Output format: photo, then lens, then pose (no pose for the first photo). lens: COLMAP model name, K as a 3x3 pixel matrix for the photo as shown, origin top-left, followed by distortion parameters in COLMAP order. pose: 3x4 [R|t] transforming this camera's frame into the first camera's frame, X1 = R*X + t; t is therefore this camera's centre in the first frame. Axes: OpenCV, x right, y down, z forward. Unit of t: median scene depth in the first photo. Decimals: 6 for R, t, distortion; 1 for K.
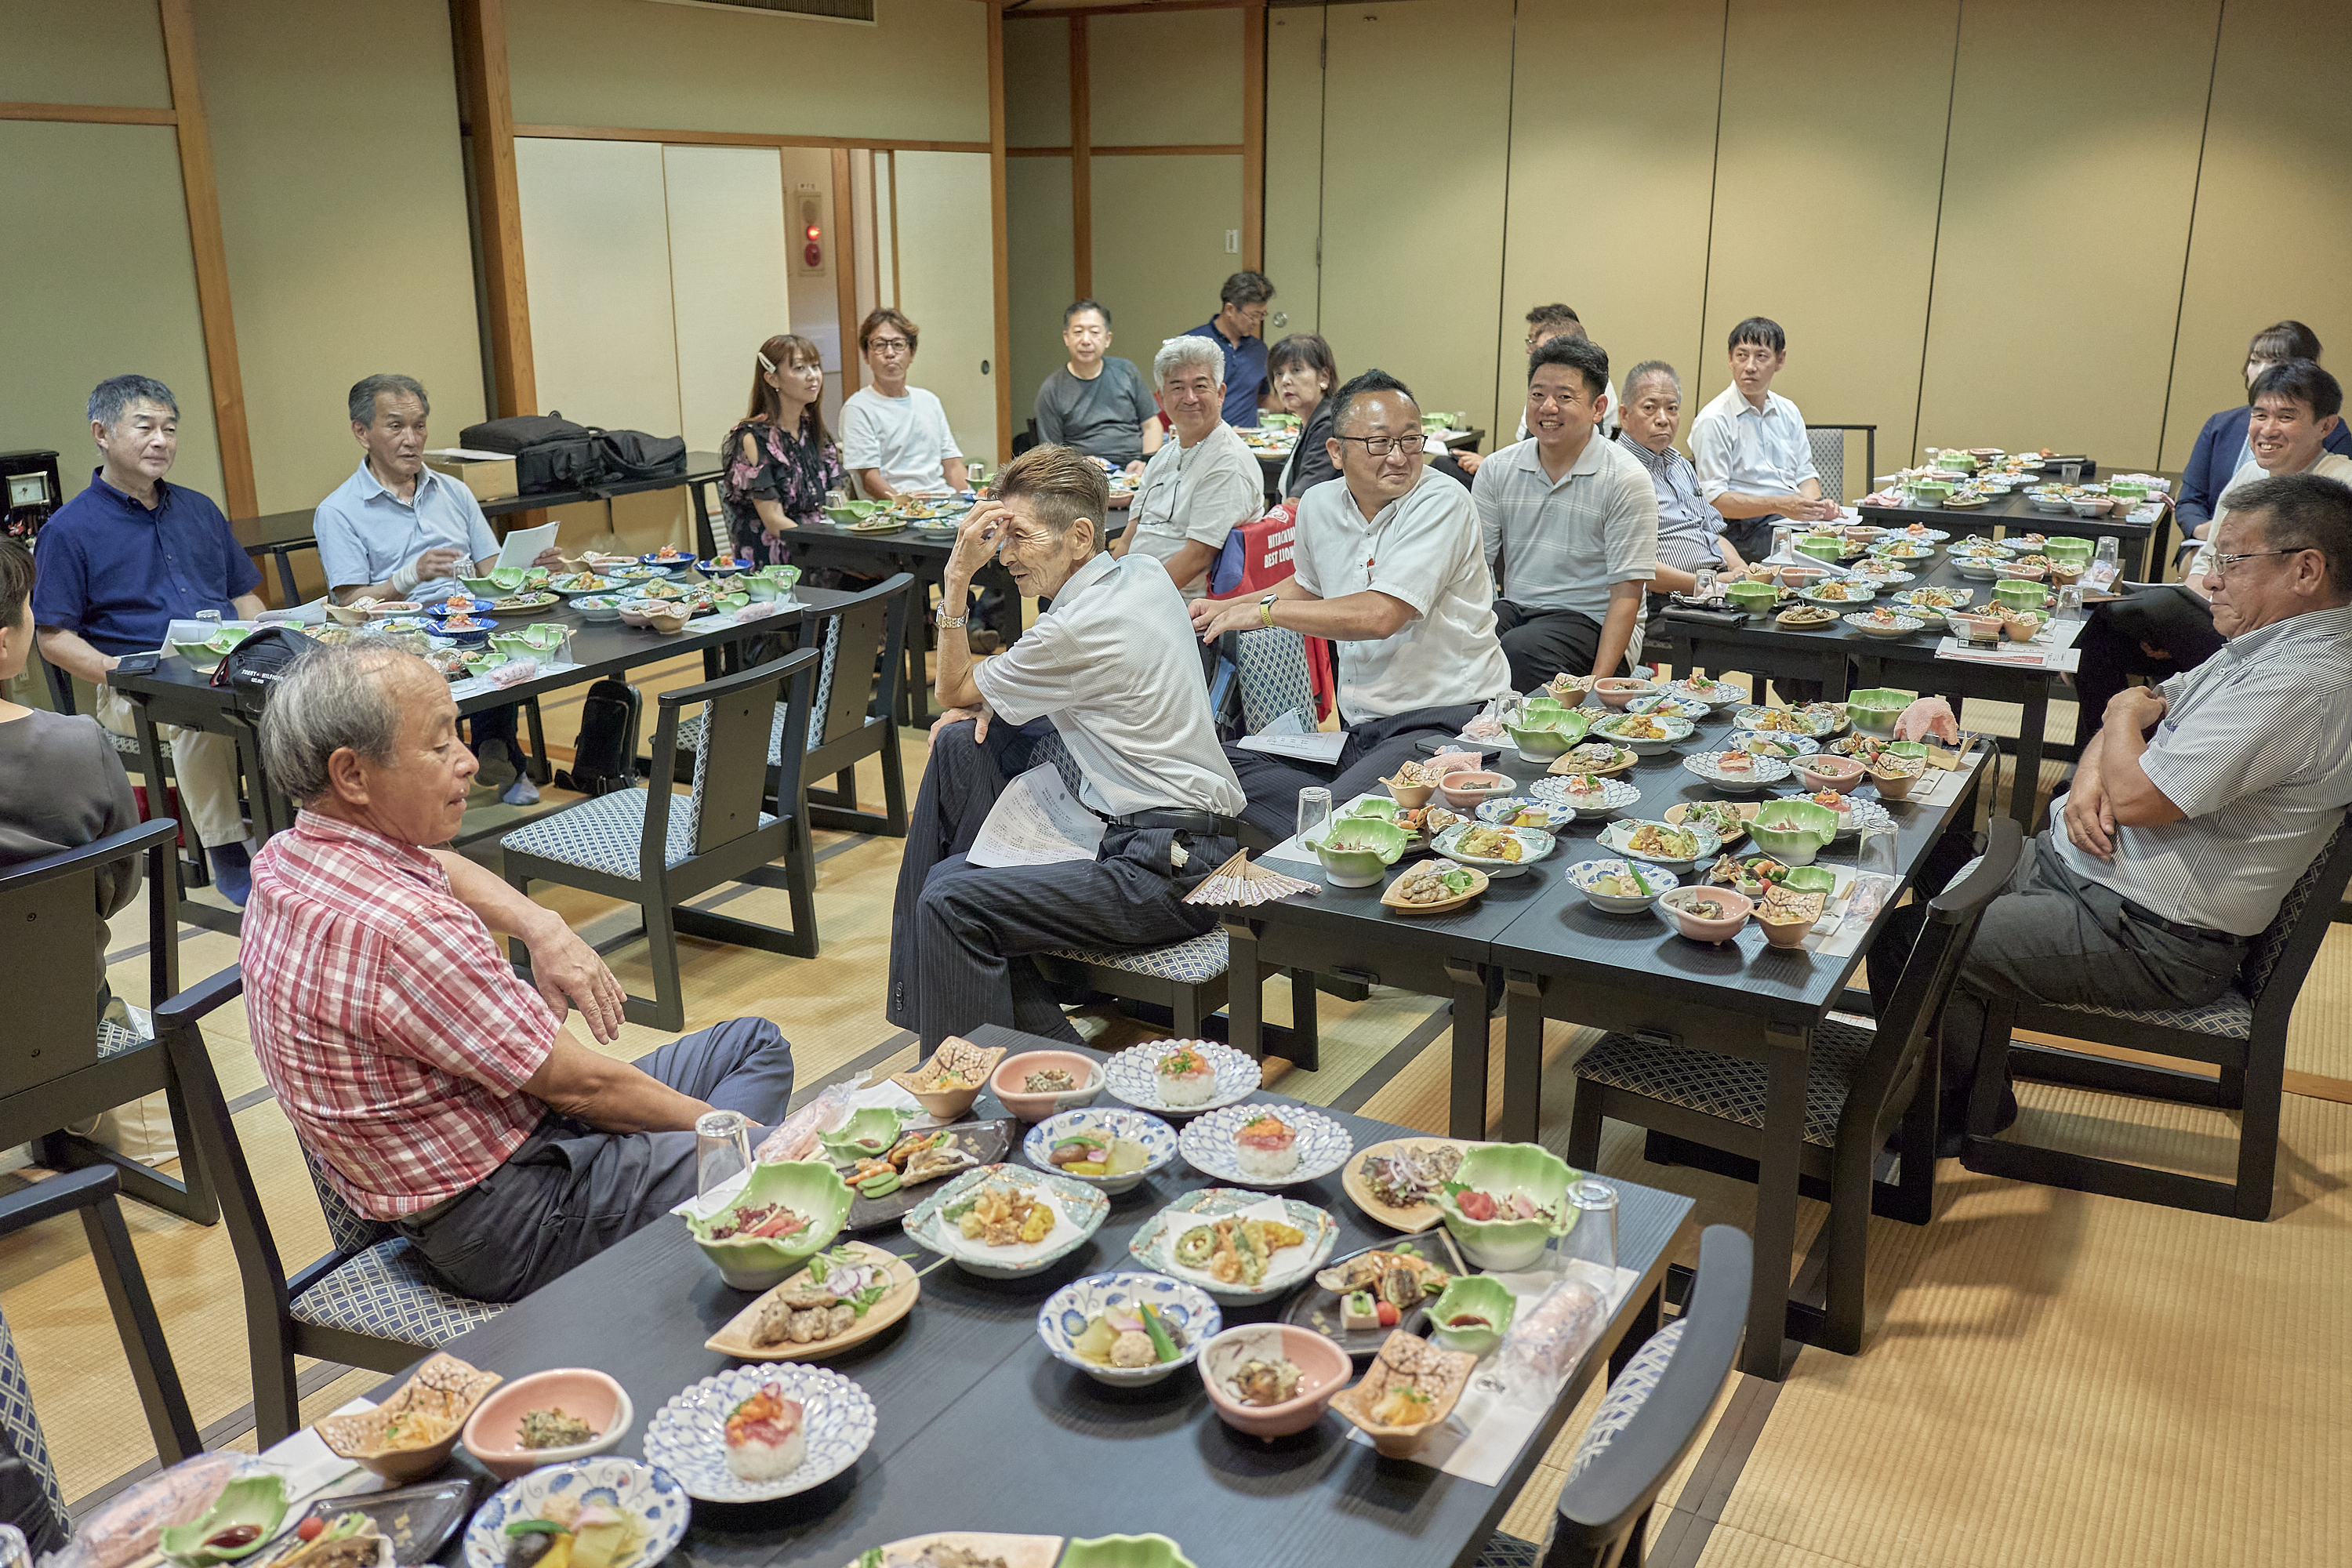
lens RADIAL K [[1960.6, 0, 1180.1], [0, 1960.6, 788.0], [0, 0, 1]] dist [-0.015404, 0.015787]
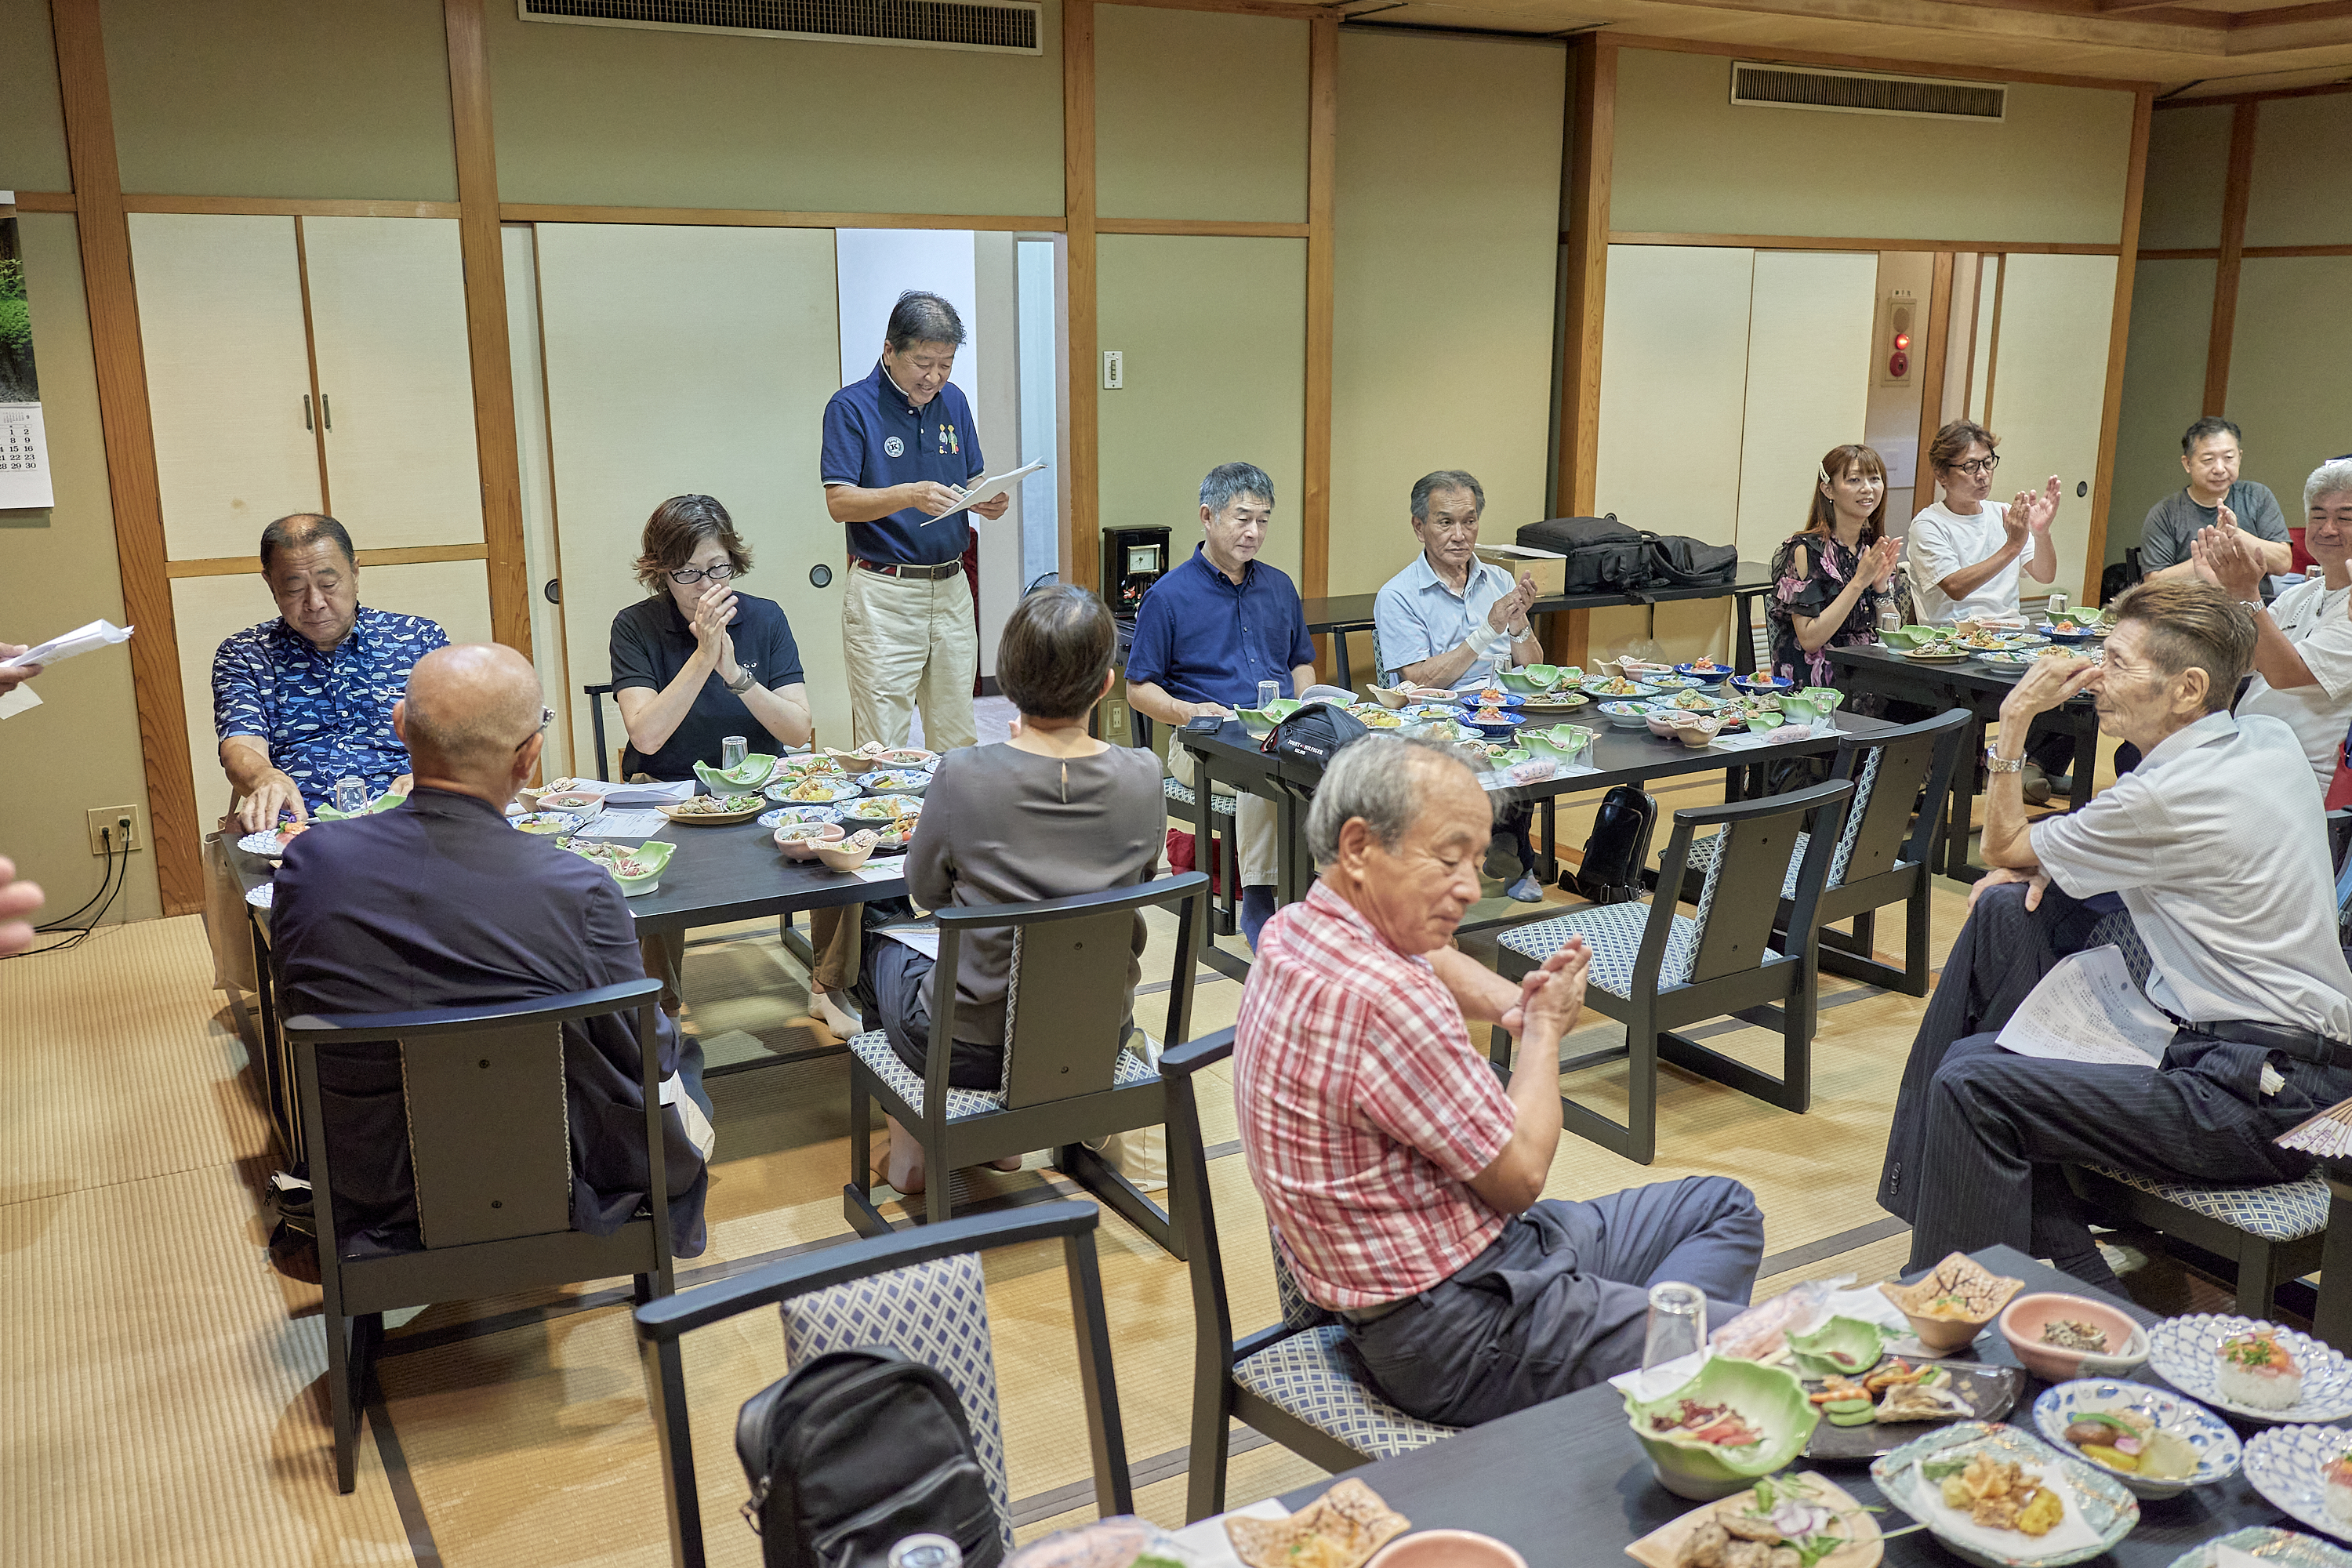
lens RADIAL K [[1960.6, 0, 1173.1], [0, 1960.6, 784.7], [0, 0, 1]] dist [-0.015404, 0.015787]
pose [[0.865356, 0.115372, -0.487697, -0.012423], [-0.142028, 0.989701, -0.017882, -0.007950], [0.480612, 0.084741, 0.872830, 0.042776]]
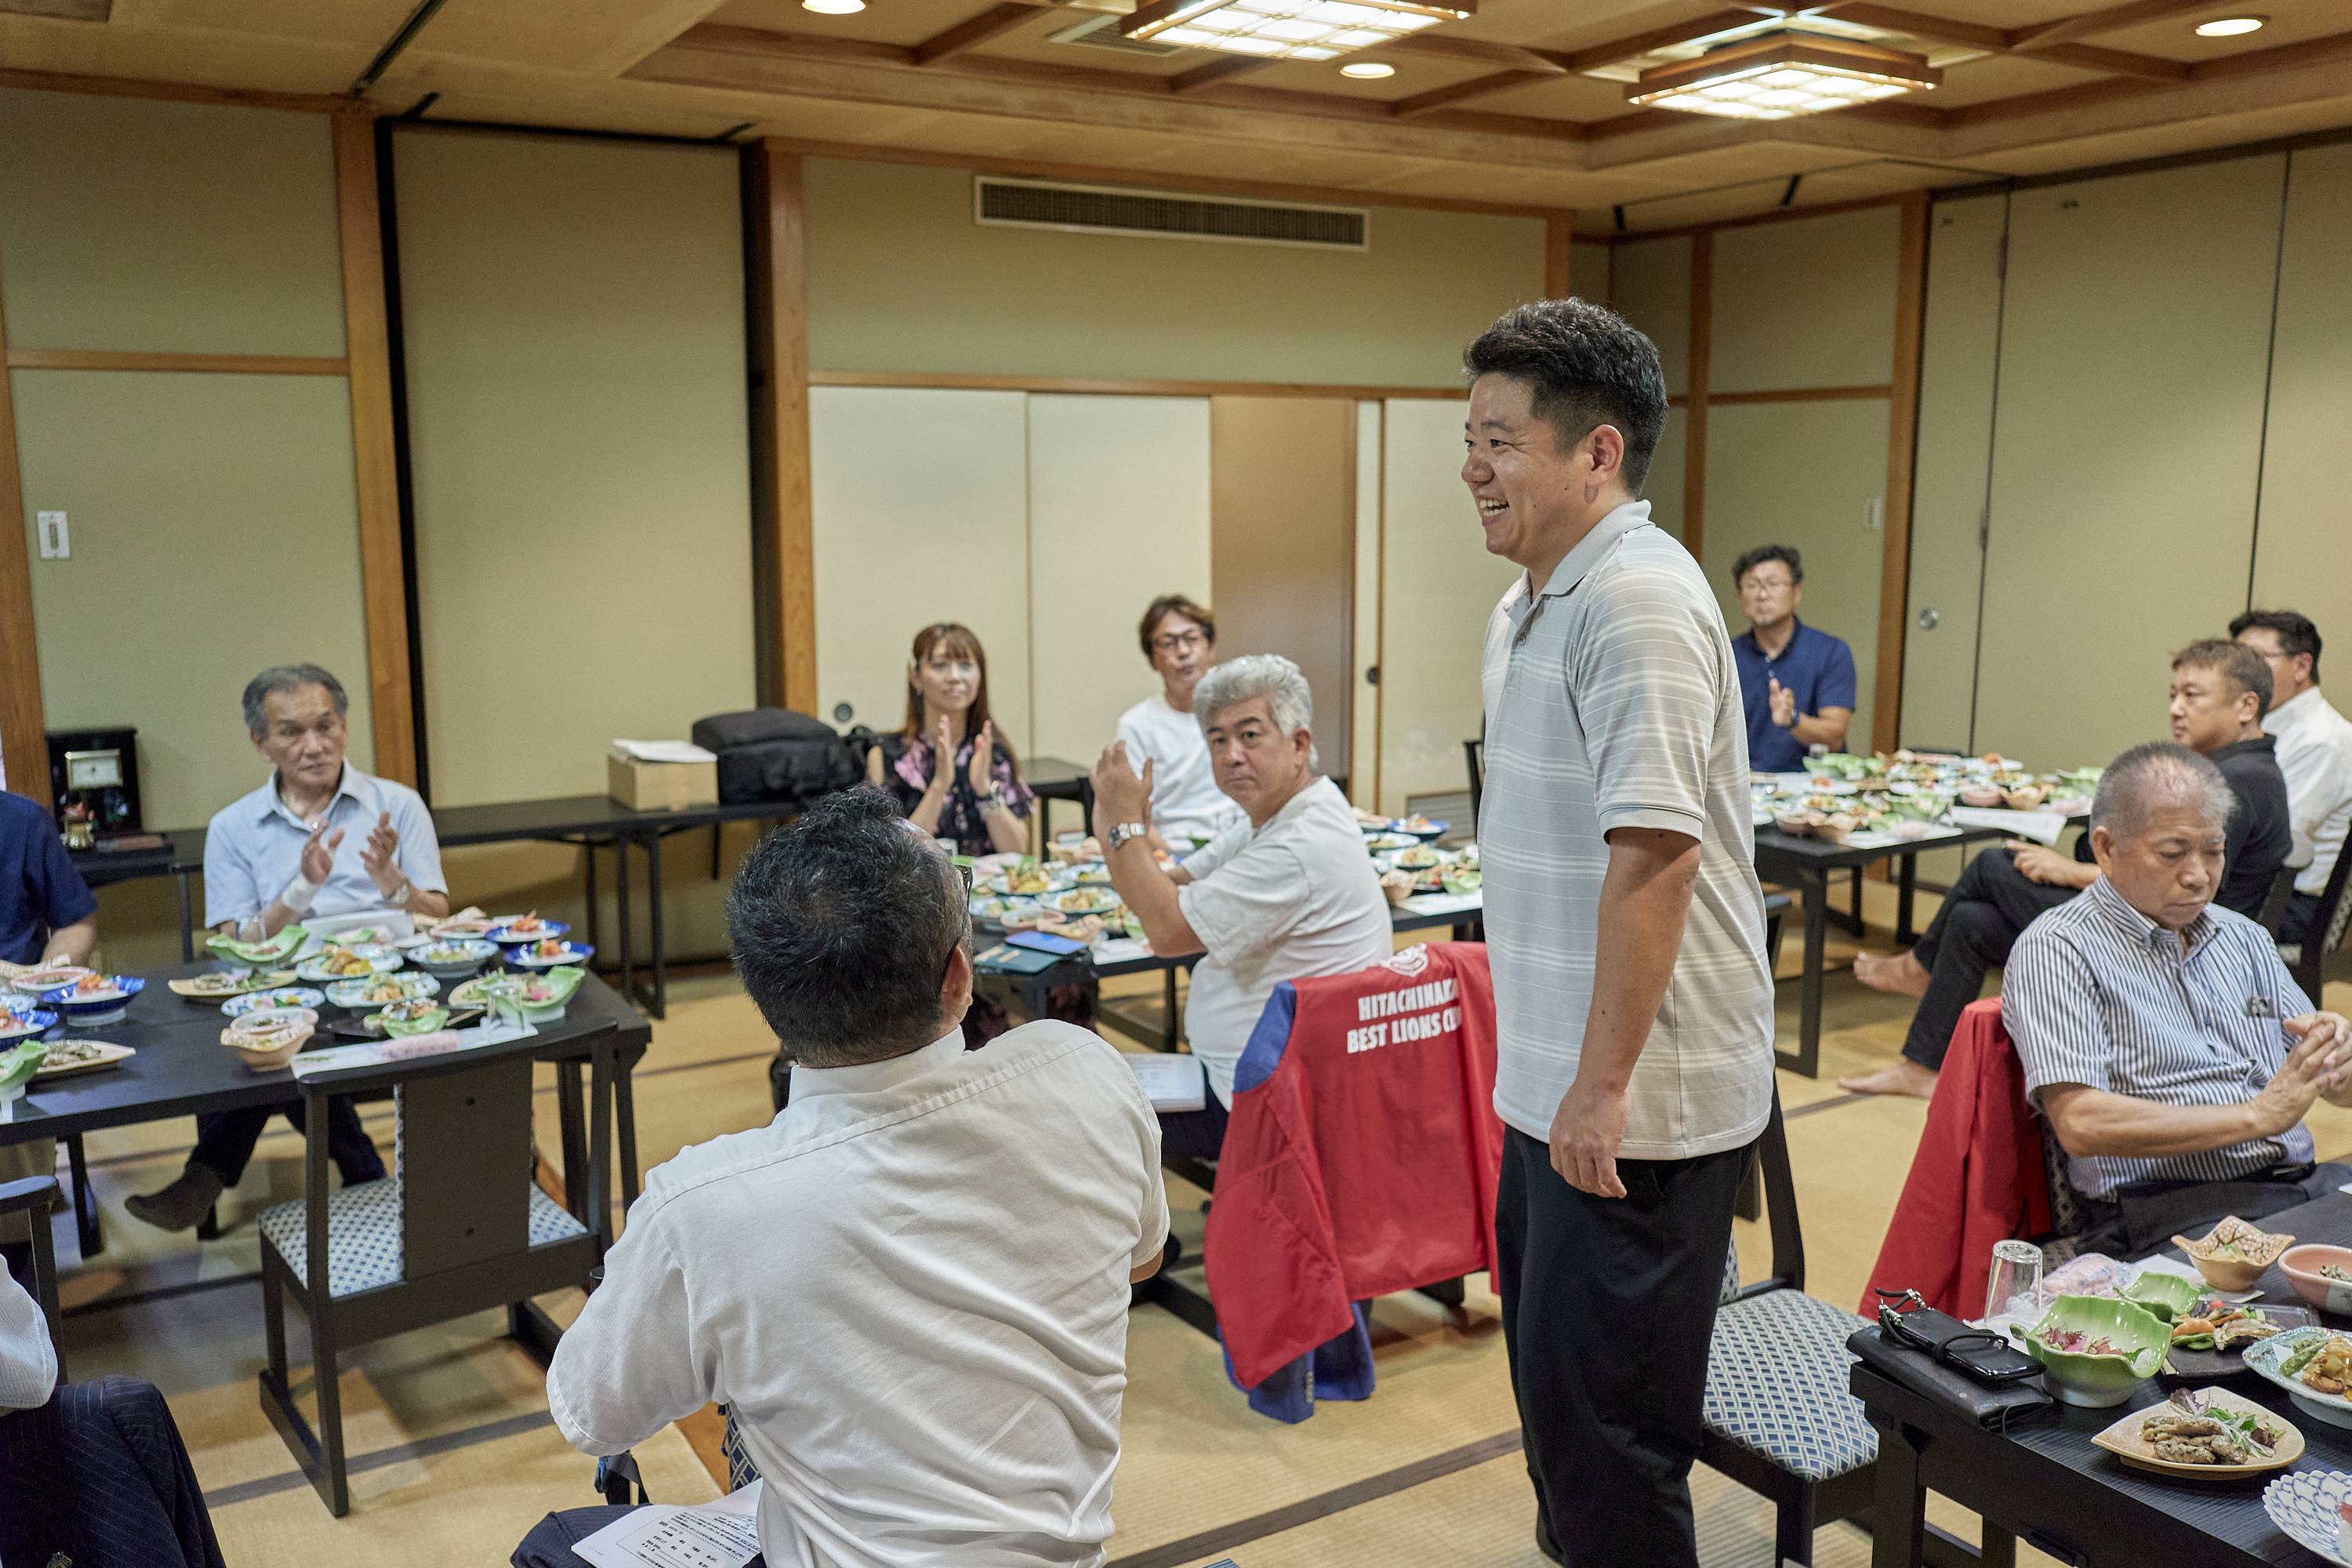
lens RADIAL K [[1877.8, 0, 1175.3], [0, 1877.8, 778.3], [0, 0, 1]] dist [-0.014004, -0.006578]
pose [[0.867148, 0.080842, -0.491445, 0.309248], [-0.142879, 0.985642, -0.089972, -0.163873], [0.477115, 0.148236, 0.866249, 0.568119]]
